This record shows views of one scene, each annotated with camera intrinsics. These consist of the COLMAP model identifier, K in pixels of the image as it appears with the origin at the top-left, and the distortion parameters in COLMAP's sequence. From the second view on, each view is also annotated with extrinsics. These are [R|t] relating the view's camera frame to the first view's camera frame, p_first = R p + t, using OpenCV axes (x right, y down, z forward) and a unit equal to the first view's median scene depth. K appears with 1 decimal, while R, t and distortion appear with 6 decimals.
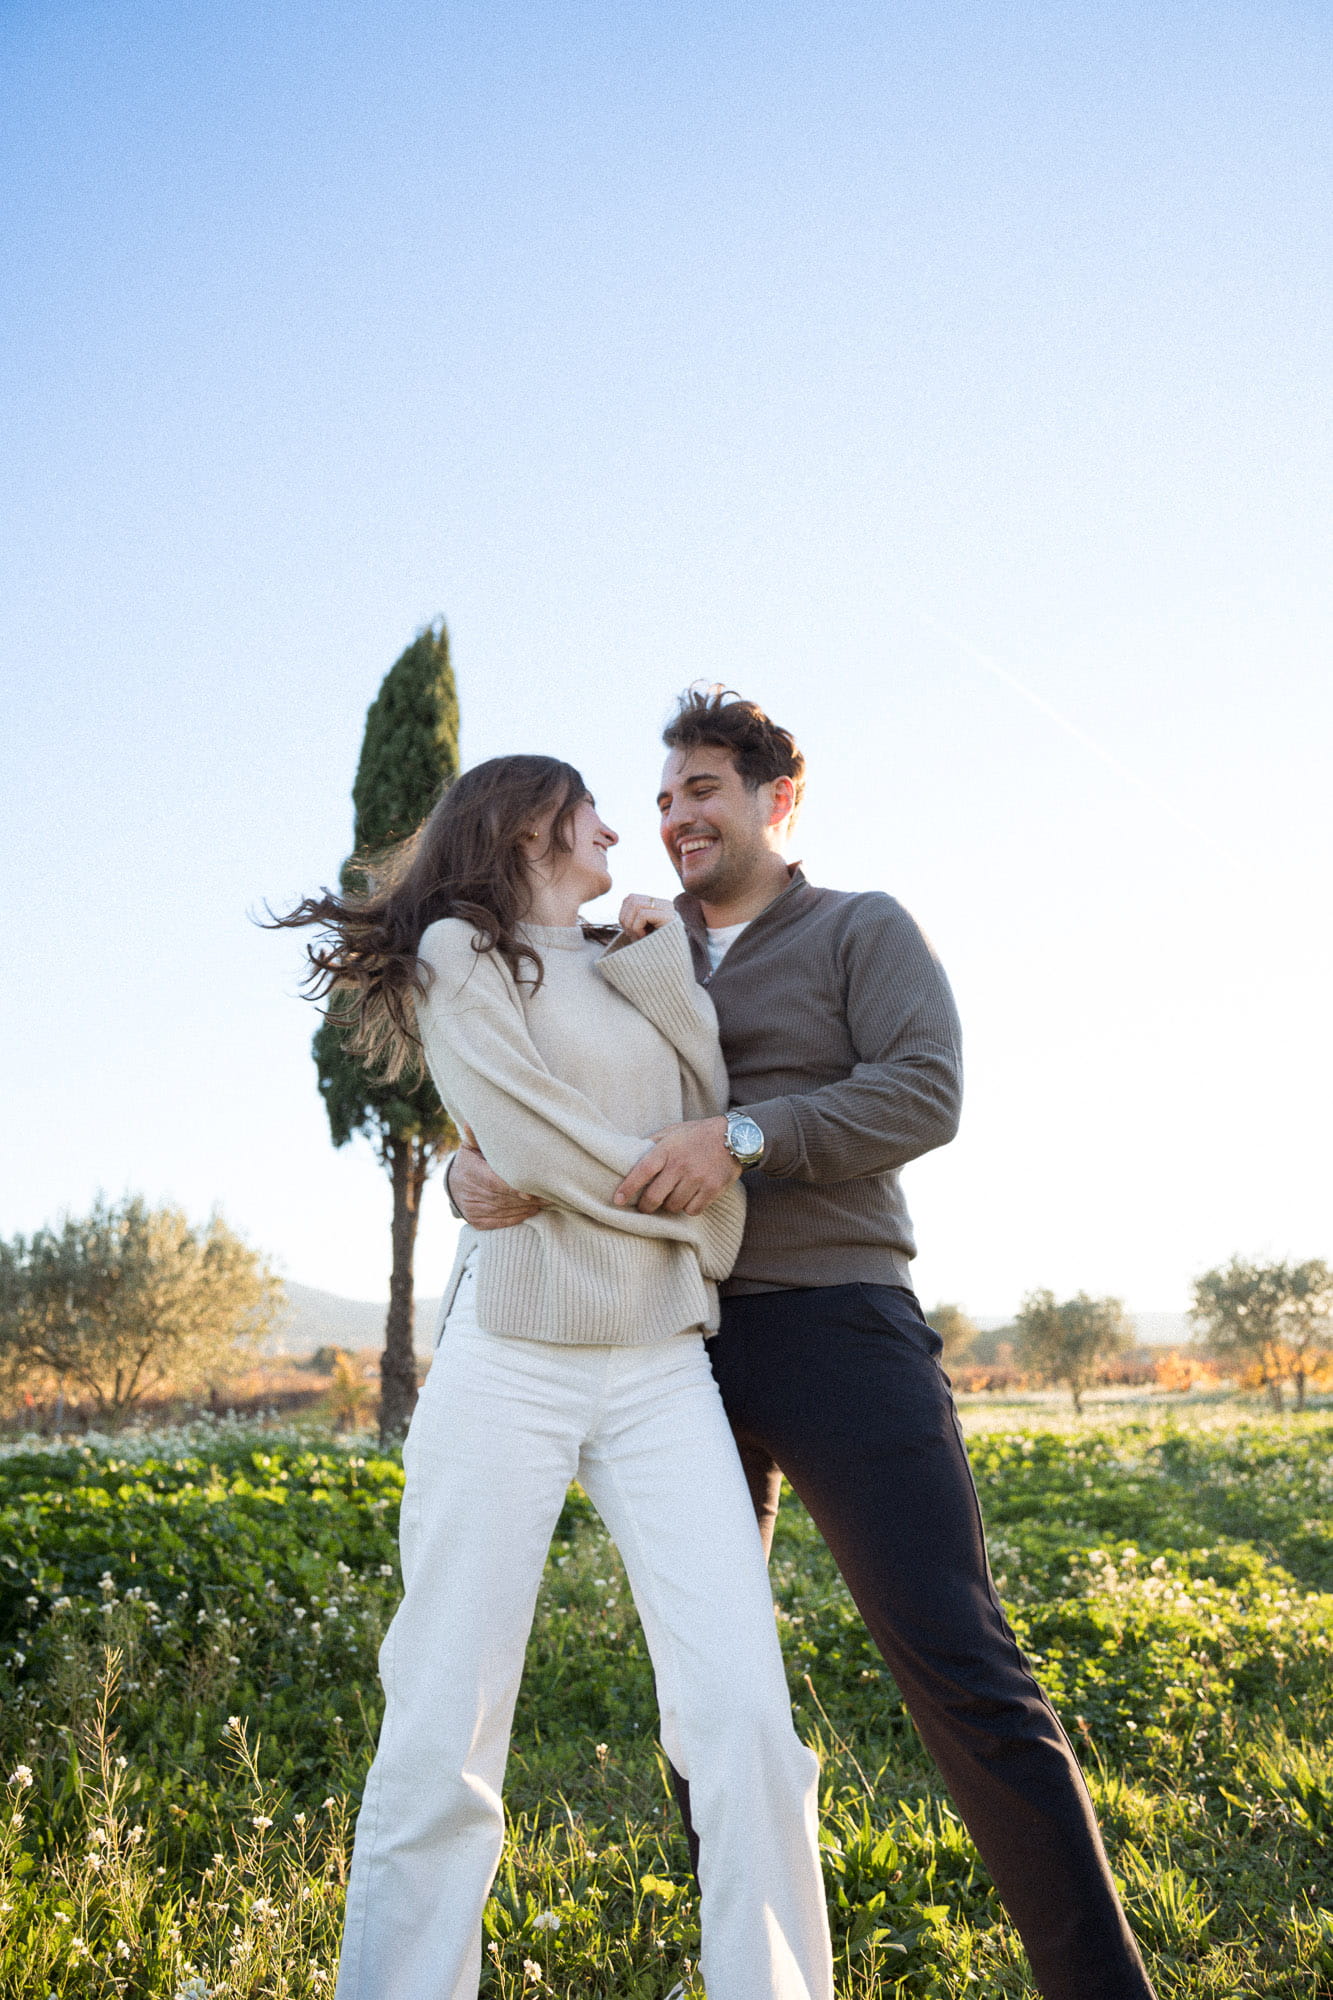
lens RADIAL K [[1373.4, 0, 670.5], [0, 1373.4, 1011.3], [0, 0, 1]] dist [-0.105971, 0.077146]
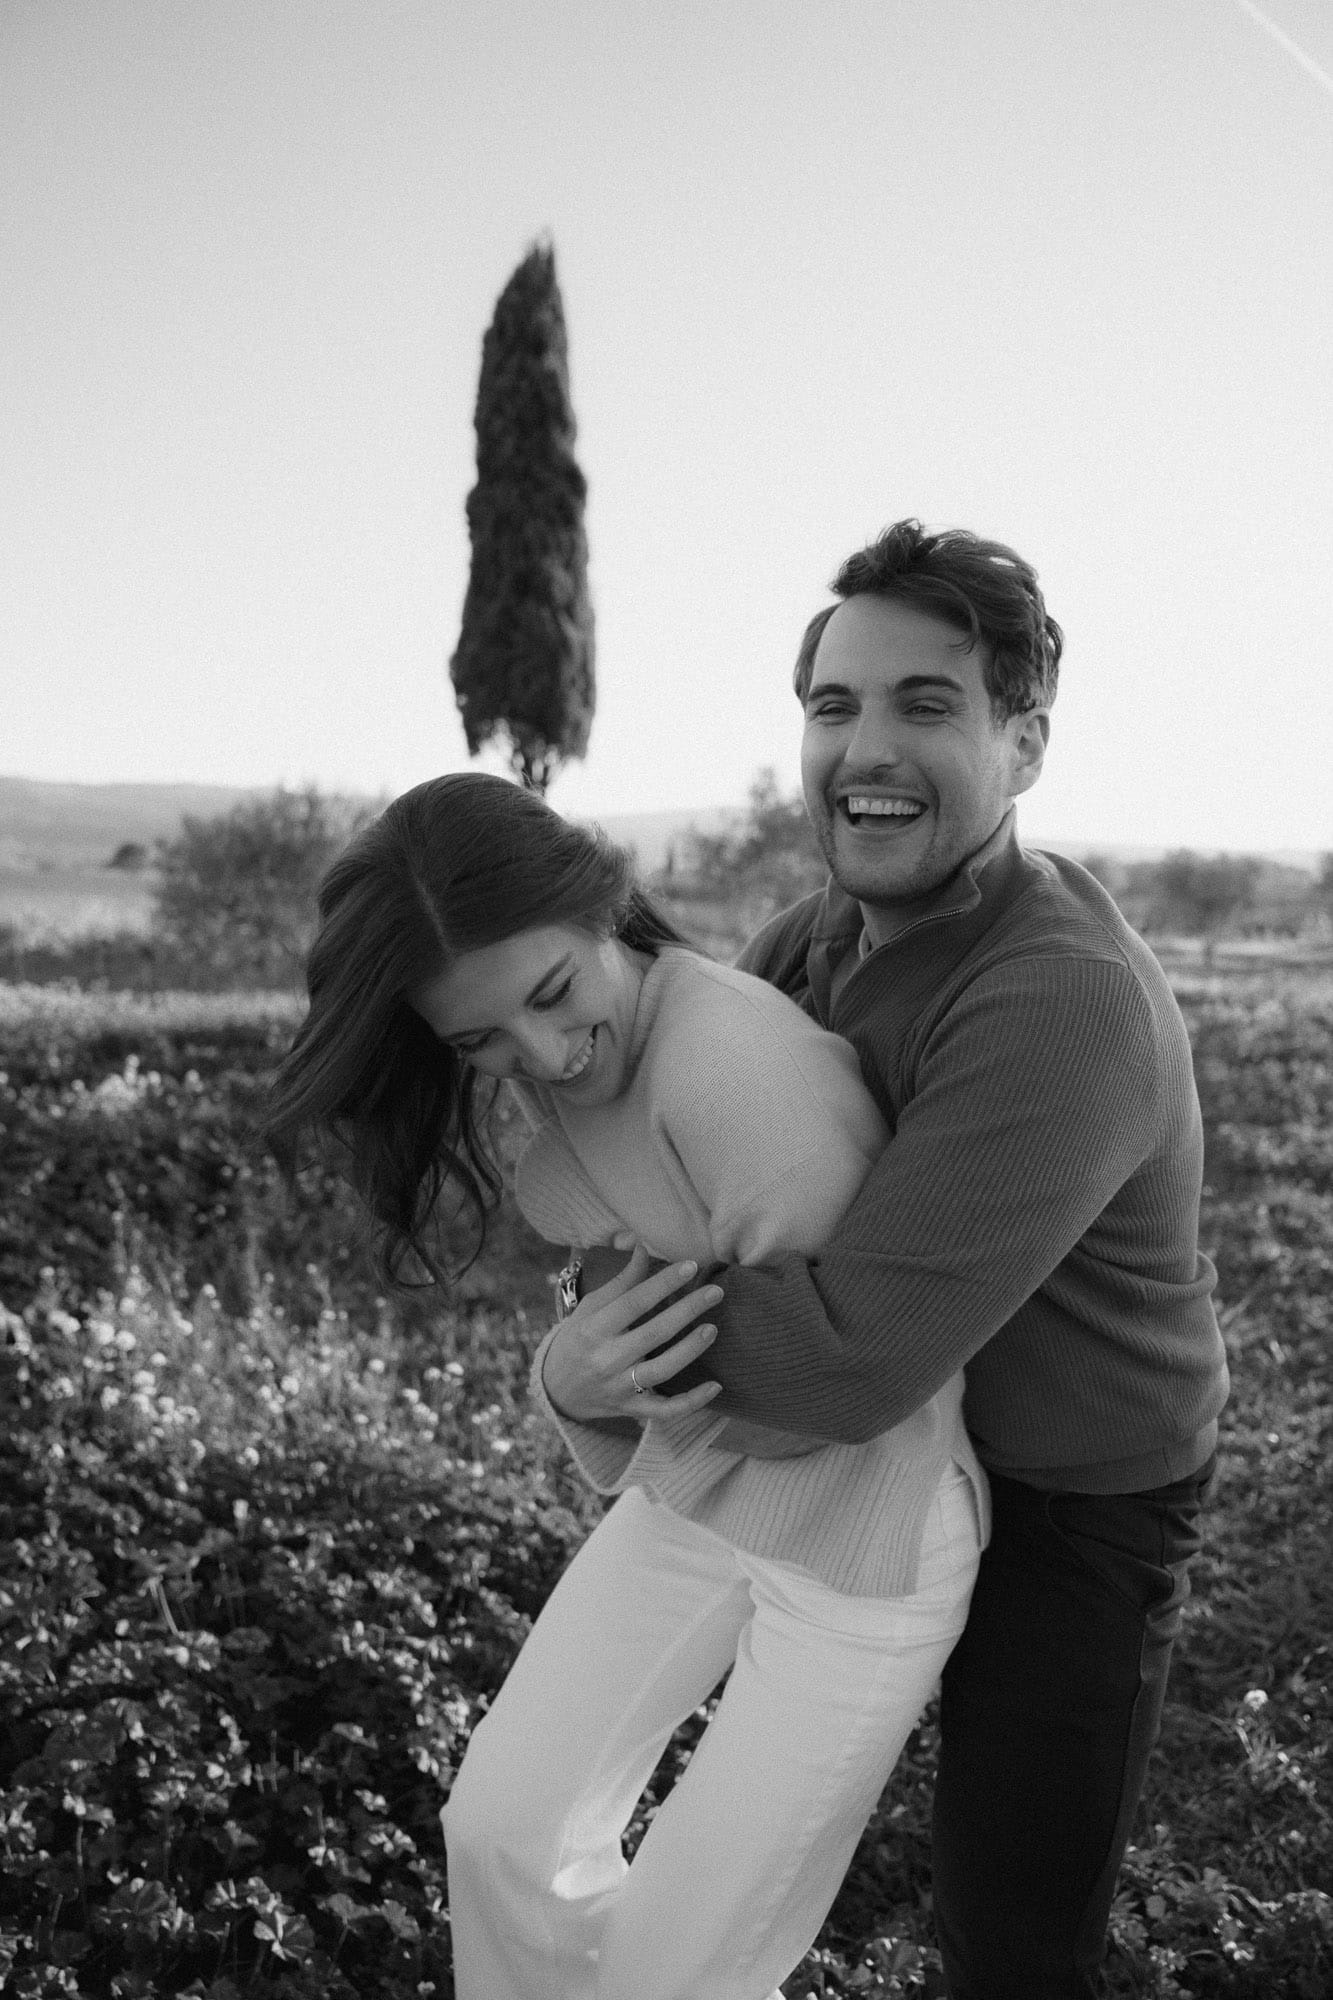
lens RADIAL K [[1373.4, 0, 651.5], [0, 1373.4, 1007.2], [0, 0, 1]] dist [-0.105971, 0.077146]
pose [[0.988826, 0.037593, -0.144255, 0.152589], [0.013598, 0.940901, 0.338408, -0.173510], [0.148451, -0.336588, 0.929877, -0.228898]]
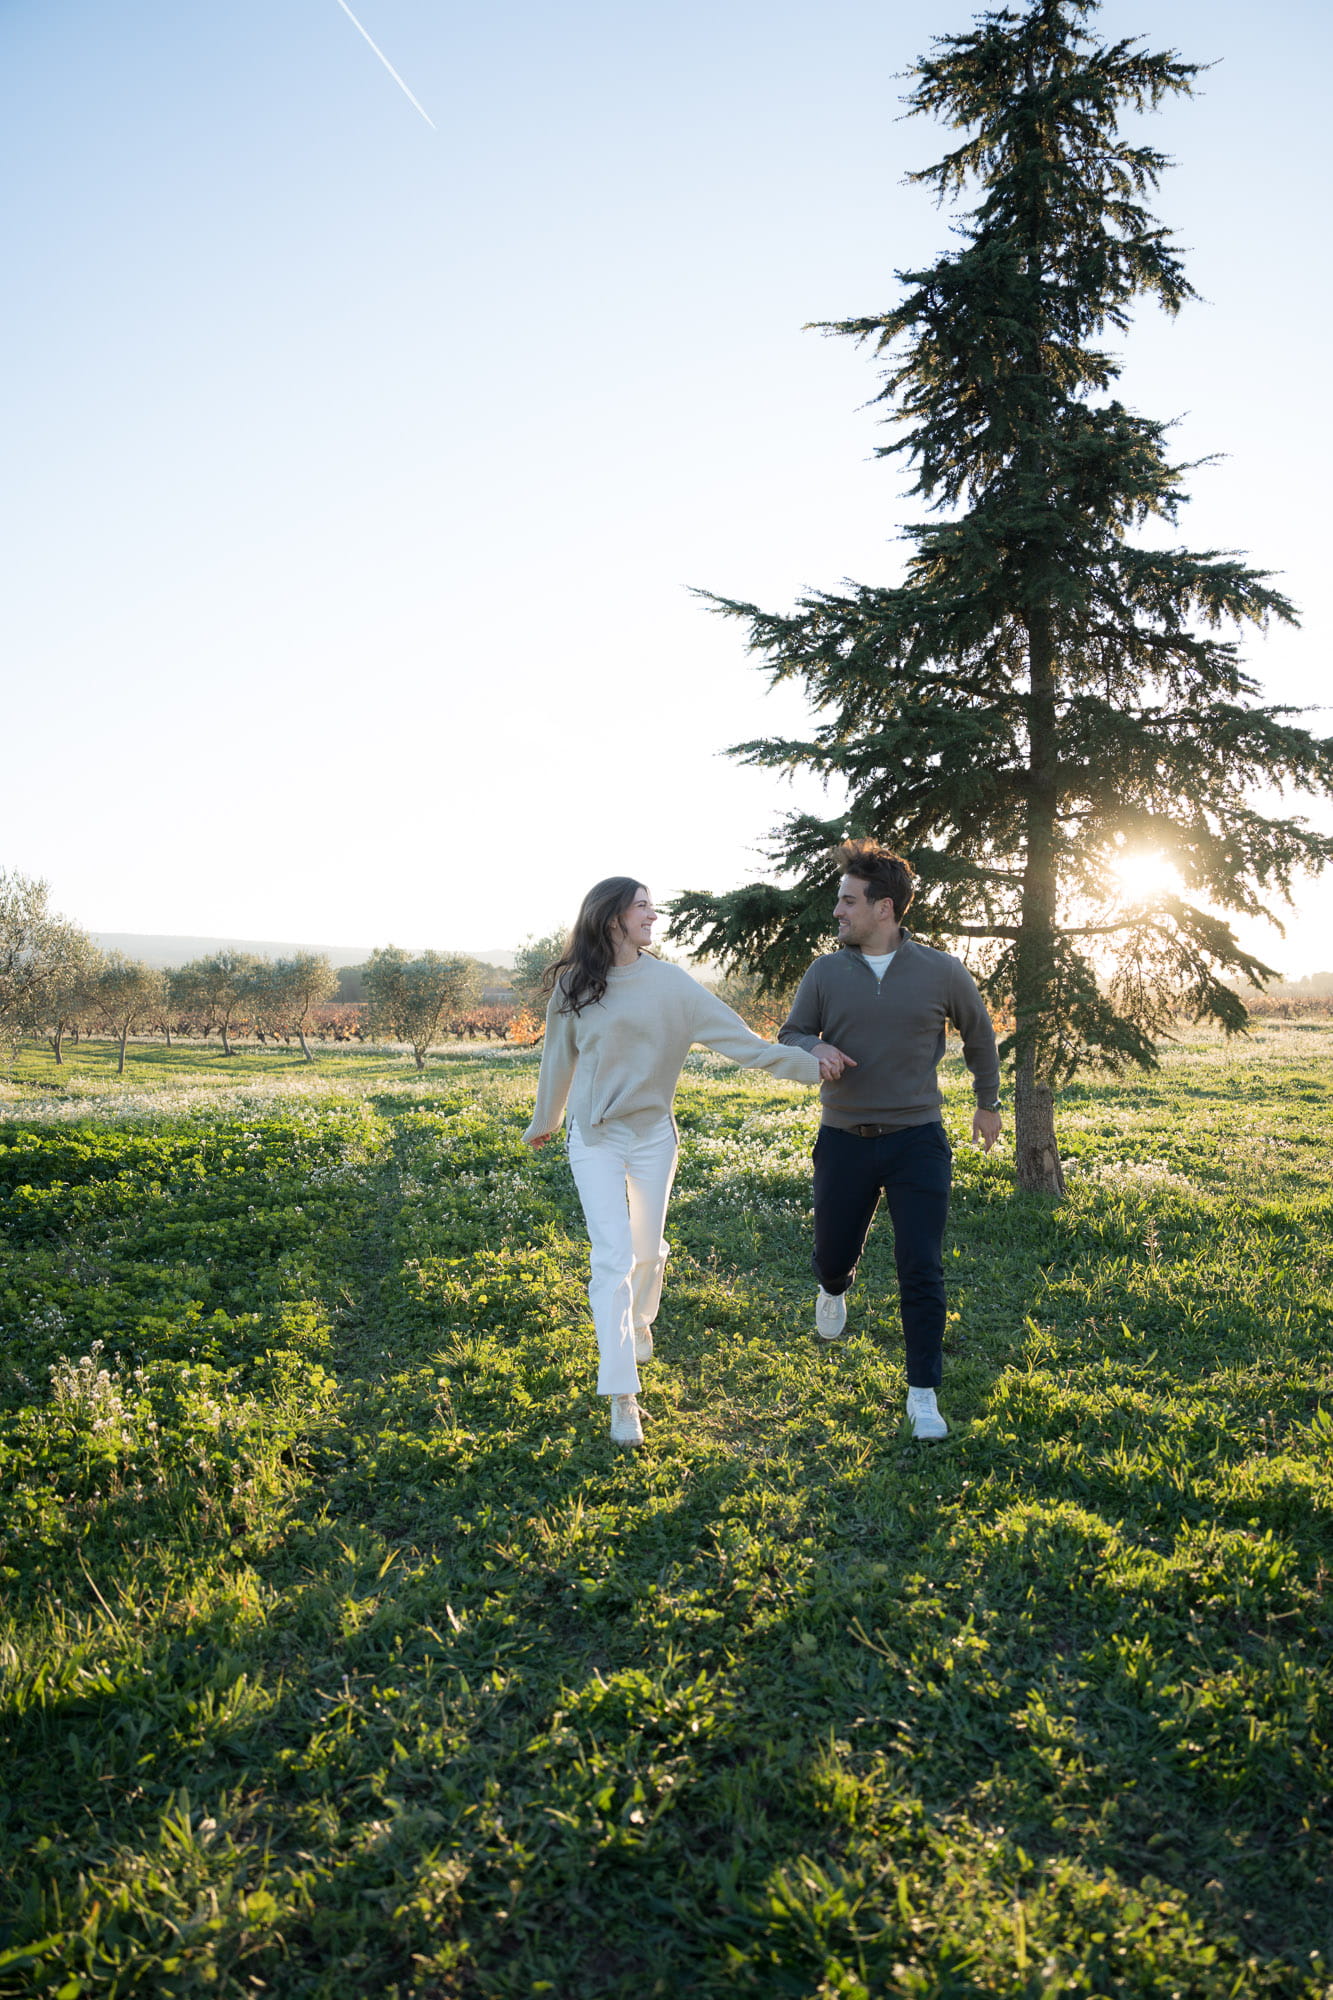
lens RADIAL K [[1373.4, 0, 681.9], [0, 1373.4, 1006.3], [0, 0, 1]] dist [-0.105971, 0.077146]
pose [[0.911205, 0.010259, 0.411824, 0.265266], [-0.116486, 0.965308, 0.233692, -0.098116], [-0.395140, -0.260914, 0.880789, 0.028892]]
